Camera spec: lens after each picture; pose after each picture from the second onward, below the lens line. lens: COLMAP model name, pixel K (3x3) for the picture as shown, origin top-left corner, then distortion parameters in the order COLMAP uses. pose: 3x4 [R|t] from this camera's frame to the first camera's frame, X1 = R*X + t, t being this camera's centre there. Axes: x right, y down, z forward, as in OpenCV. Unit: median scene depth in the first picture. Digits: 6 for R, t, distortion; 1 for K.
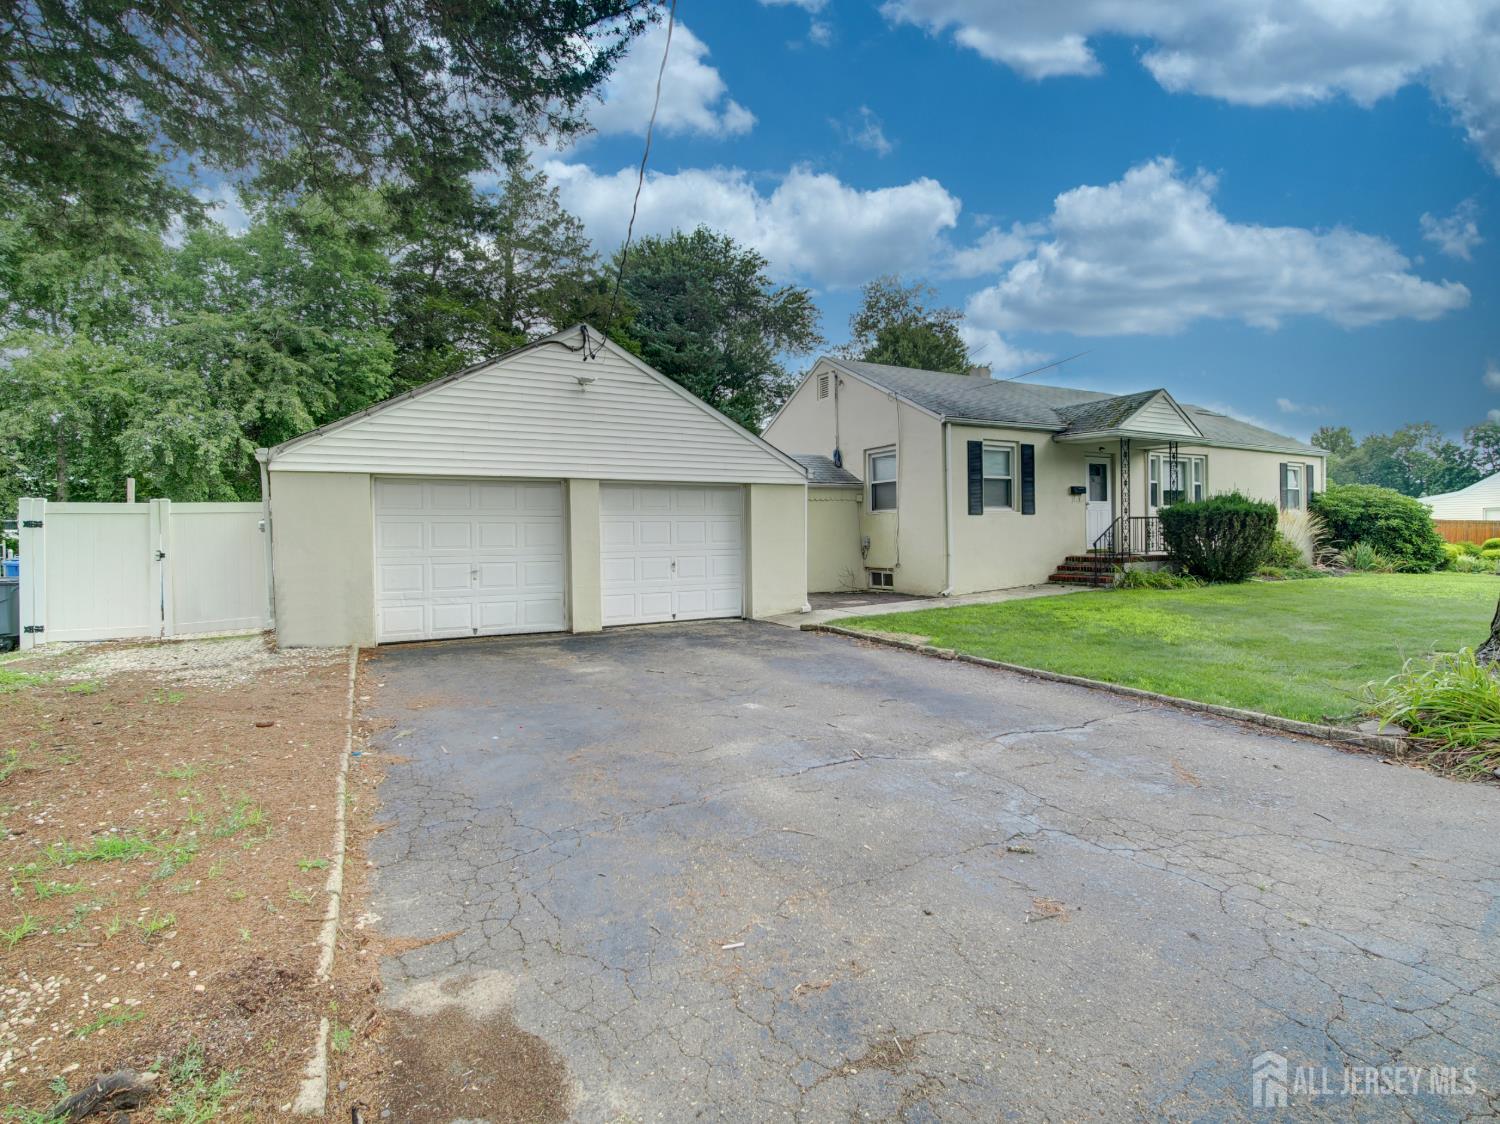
lens RADIAL K [[704.2, 0, 759.9], [0, 704.2, 552.8], [0, 0, 1]] dist [-0.010481, -0.000602]
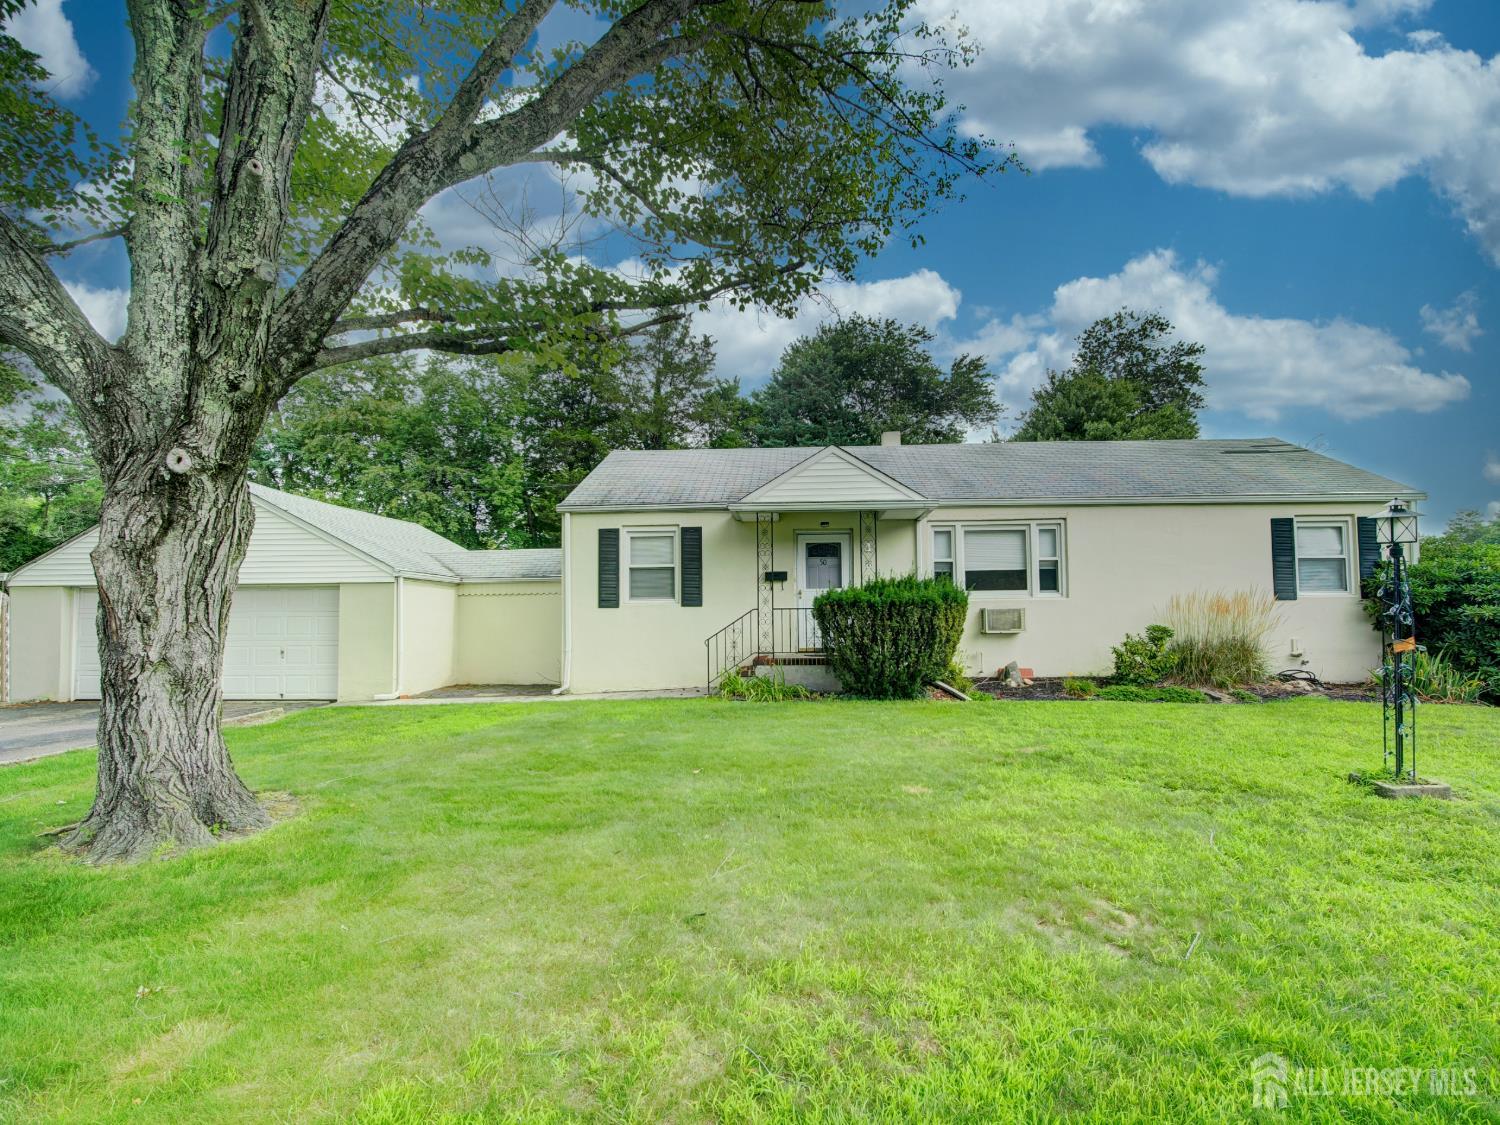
lens RADIAL K [[719.7, 0, 748.9], [0, 719.7, 567.3], [0, 0, 1]] dist [-0.037292, -0.000138]
pose [[0.841247, -0.035738, -0.539468, 0.927593], [-0.019062, 0.995232, -0.095656, -0.018193], [0.540314, 0.090754, 0.836555, 0.281064]]
